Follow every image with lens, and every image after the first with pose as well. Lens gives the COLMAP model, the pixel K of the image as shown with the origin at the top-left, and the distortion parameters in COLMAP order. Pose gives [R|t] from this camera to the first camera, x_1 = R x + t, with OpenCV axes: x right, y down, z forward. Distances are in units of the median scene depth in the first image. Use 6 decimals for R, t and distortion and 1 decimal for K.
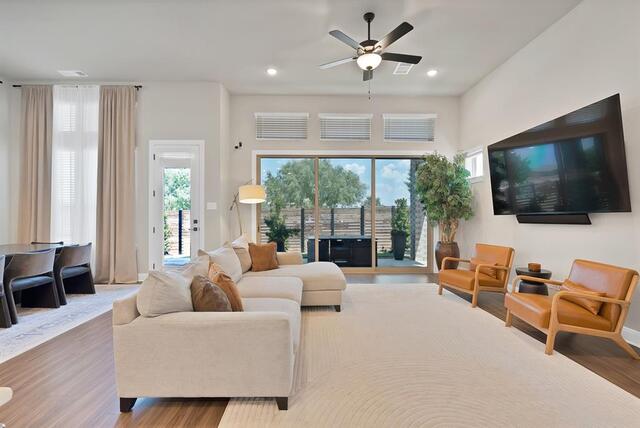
lens RADIAL K [[309.6, 0, 318.1], [0, 309.6, 213.1], [0, 0, 1]] dist [-0.000348, -0.000040]
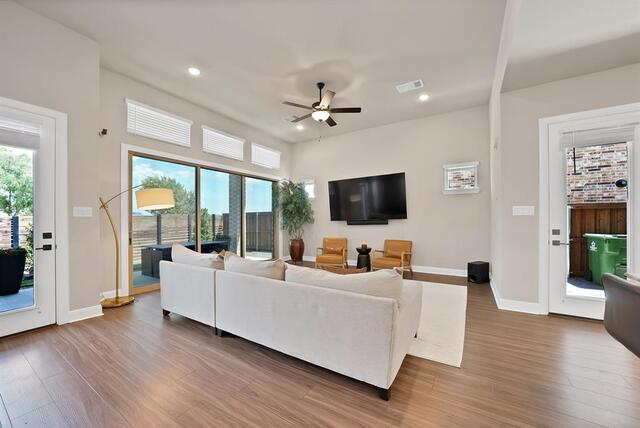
lens RADIAL K [[241.1, 0, 321.0], [0, 241.1, 219.8], [0, 0, 1]] dist [-0.000196, 0.000050]
pose [[0.540130, -0.003315, 0.841575, -0.515313], [0.007481, 0.999972, -0.000862, -0.000067], [-0.841548, 0.006762, 0.540140, 0.252507]]
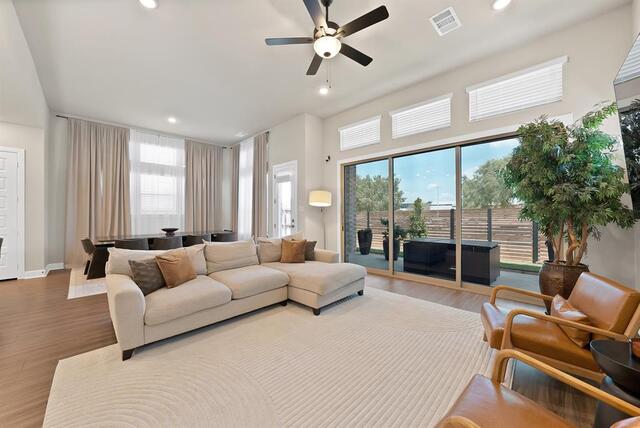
lens RADIAL K [[243.0, 0, 292.2], [0, 243.0, 212.0], [0, 0, 1]] dist [-0.000925, -0.000042]
pose [[0.668764, -0.006599, -0.743446, 0.399637], [0.000618, 0.999965, -0.008320, -0.001910], [0.743475, 0.005105, 0.668744, 0.286797]]
